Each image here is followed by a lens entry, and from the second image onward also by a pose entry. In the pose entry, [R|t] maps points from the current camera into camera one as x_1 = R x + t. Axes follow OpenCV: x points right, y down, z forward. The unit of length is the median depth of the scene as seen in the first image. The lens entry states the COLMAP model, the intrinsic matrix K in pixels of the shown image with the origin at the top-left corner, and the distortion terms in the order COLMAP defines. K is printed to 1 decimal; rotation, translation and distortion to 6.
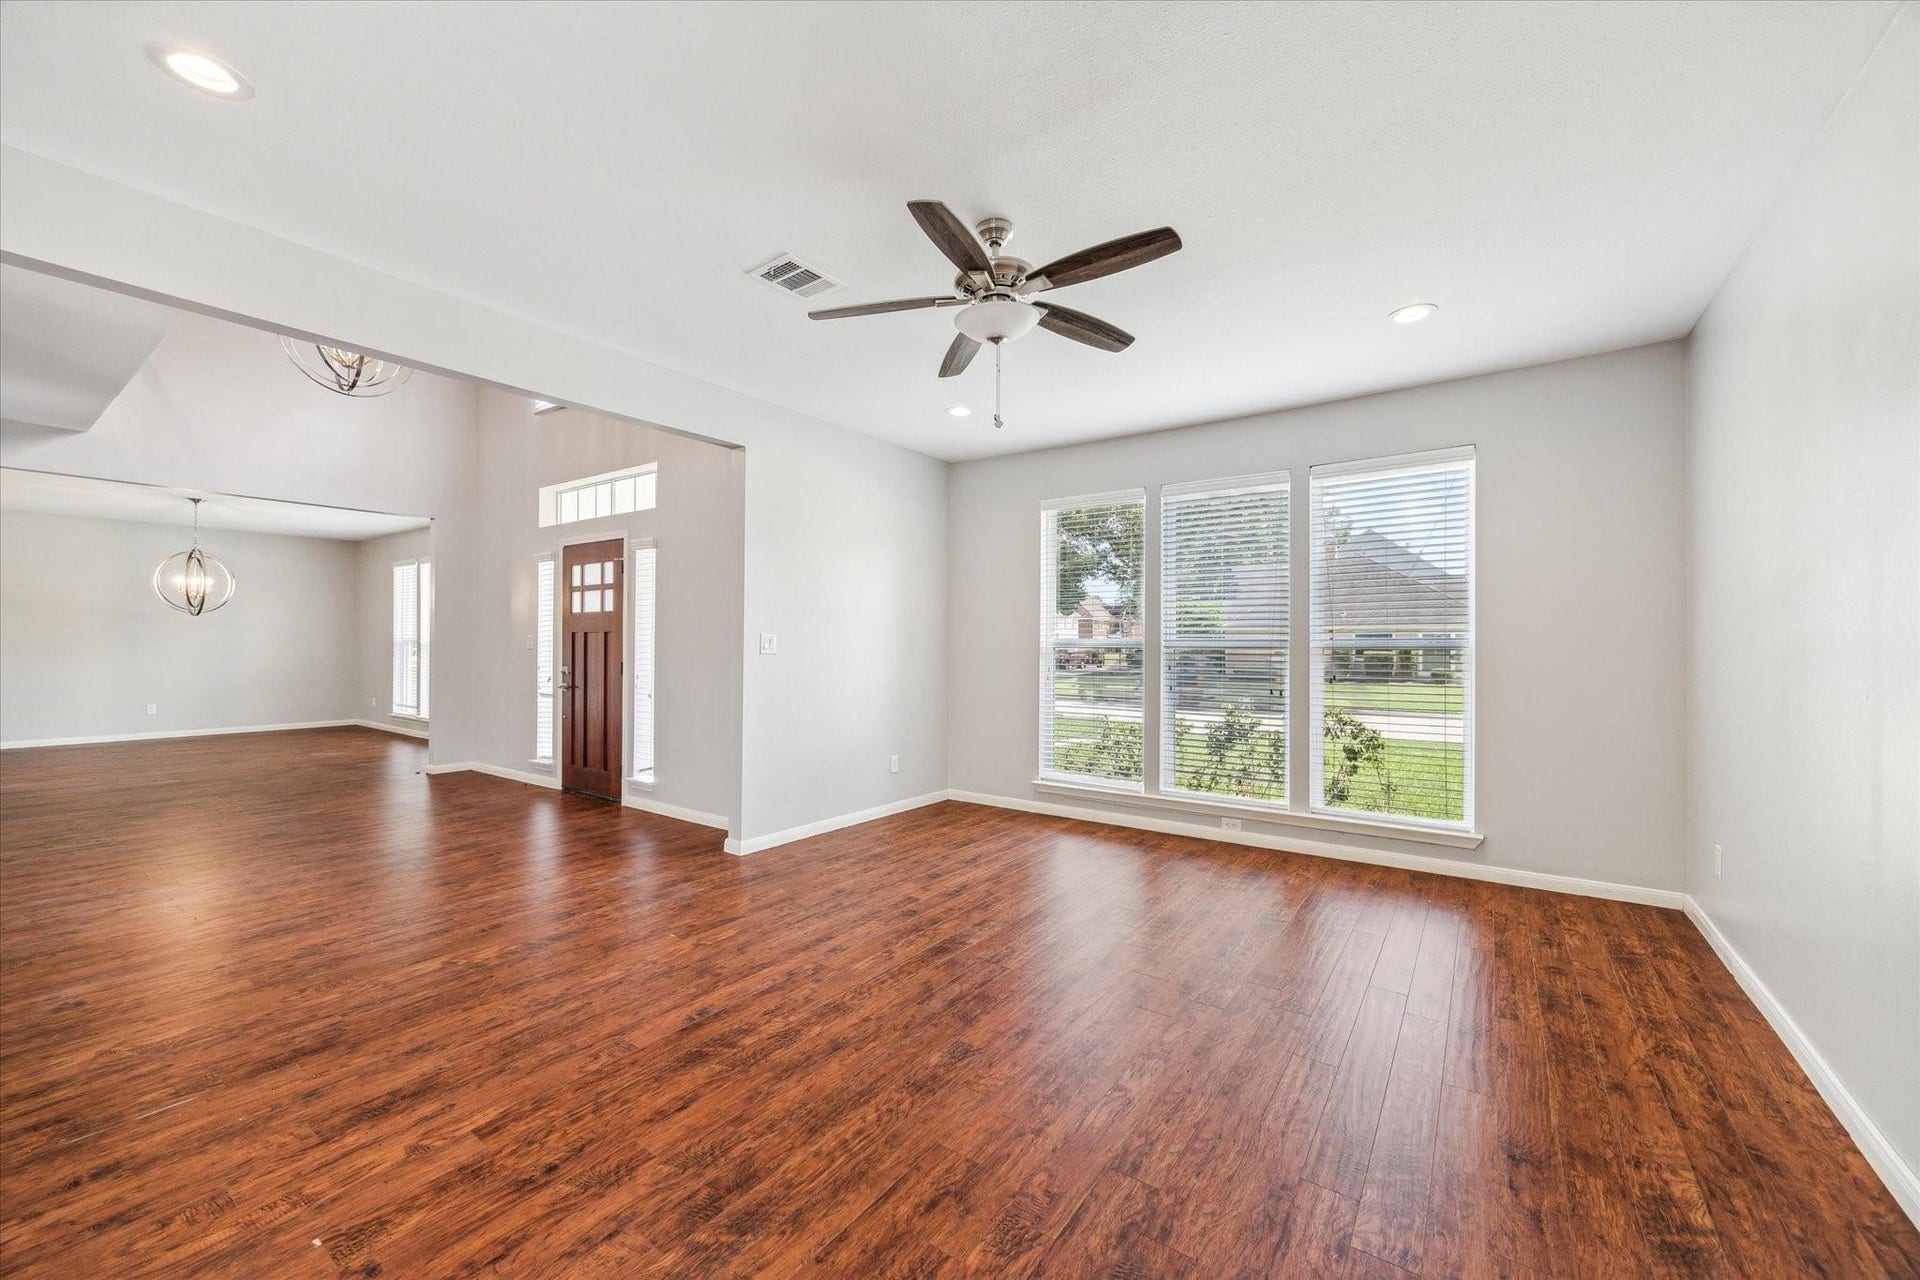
lens RADIAL K [[757.9, 0, 970.8], [0, 757.9, 636.7], [0, 0, 1]] dist [0.006660, -0.000081]
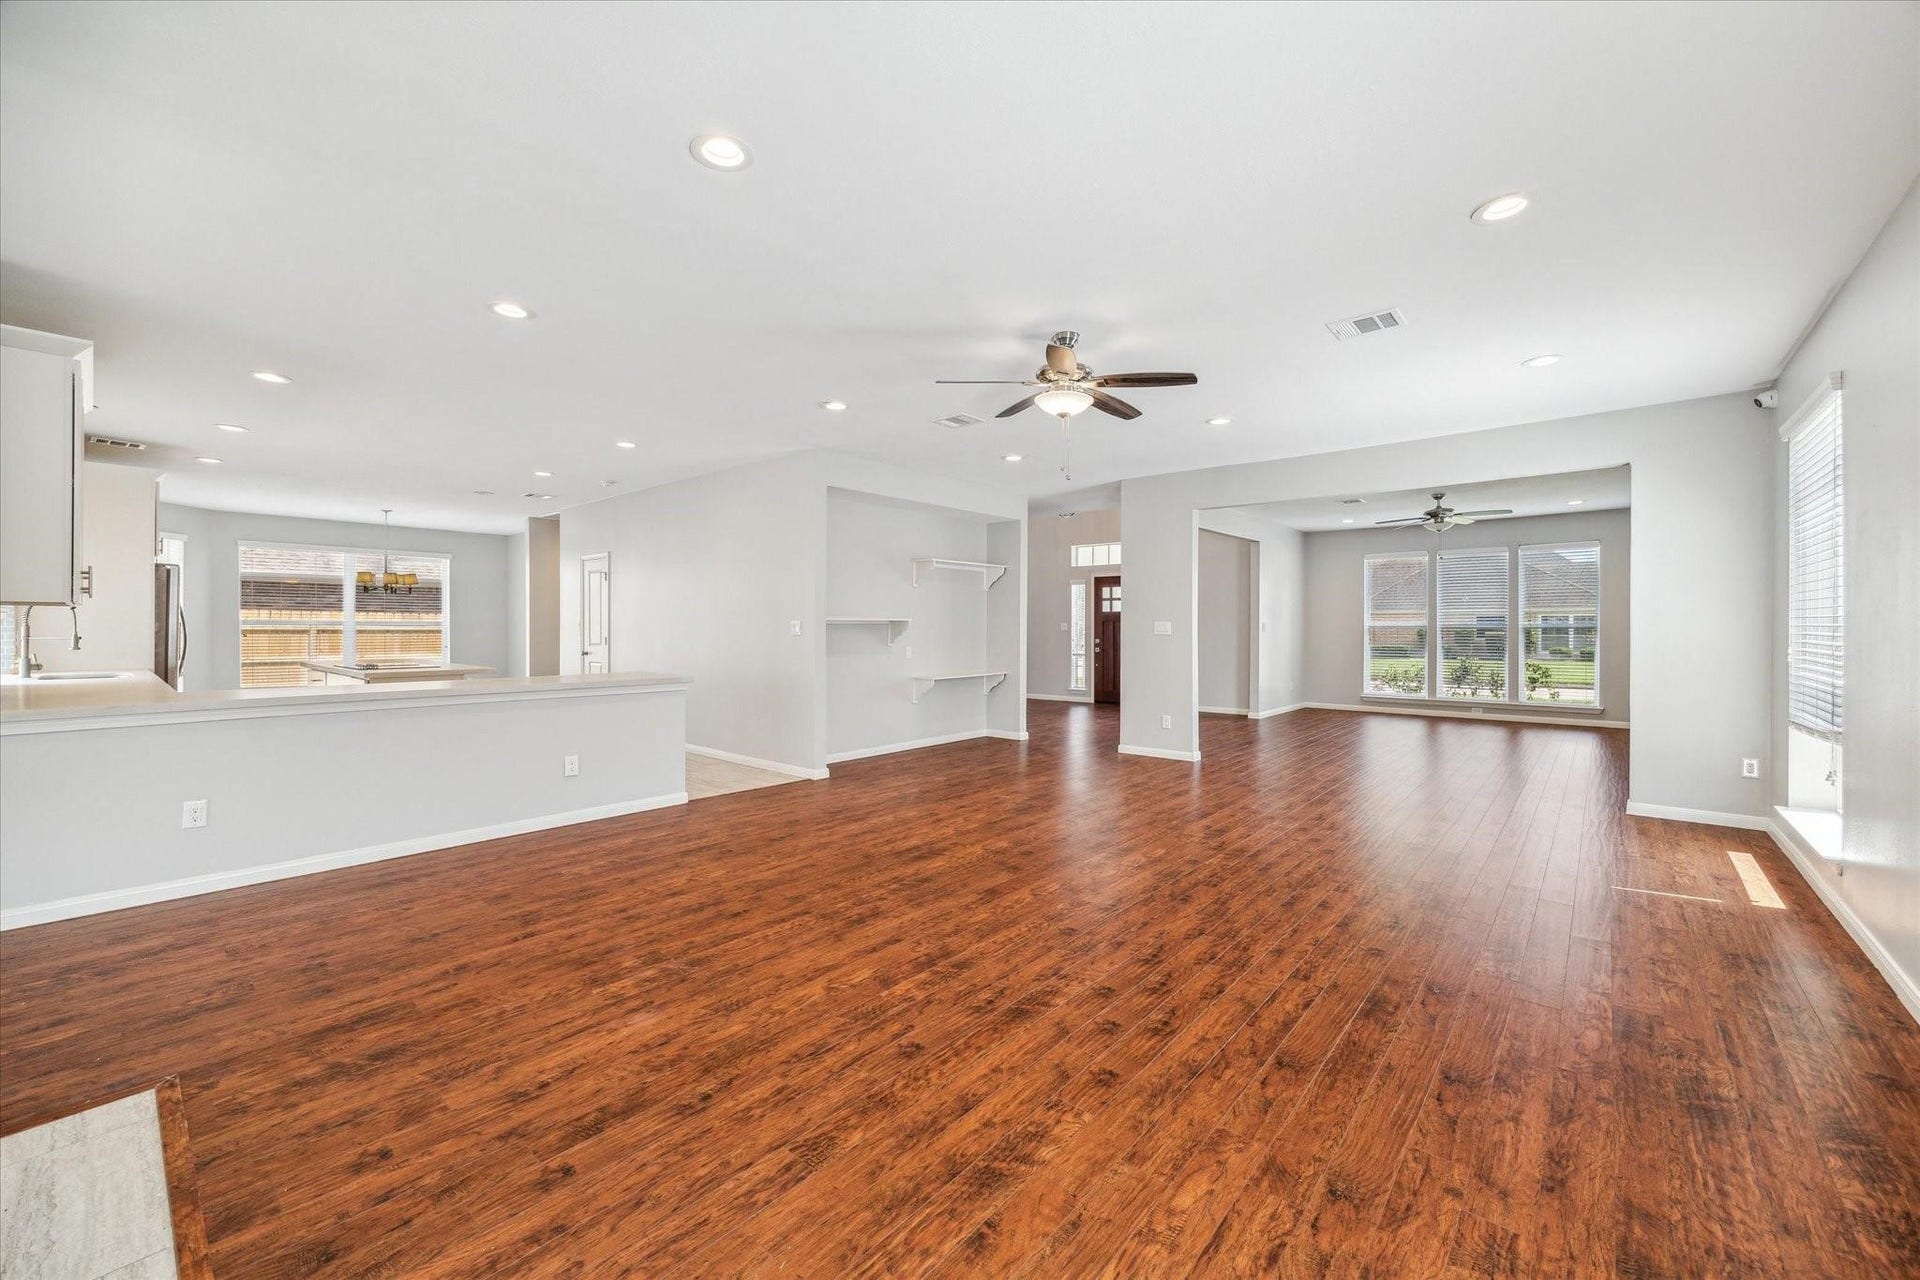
lens RADIAL K [[739.3, 0, 988.5], [0, 739.3, 630.2], [0, 0, 1]] dist [0.001322, -0.000003]
pose [[0.995247, -0.005841, -0.097208, -0.606448], [0.006976, 0.999911, 0.011341, -0.007609], [0.097133, -0.011966, 0.995199, -0.889408]]
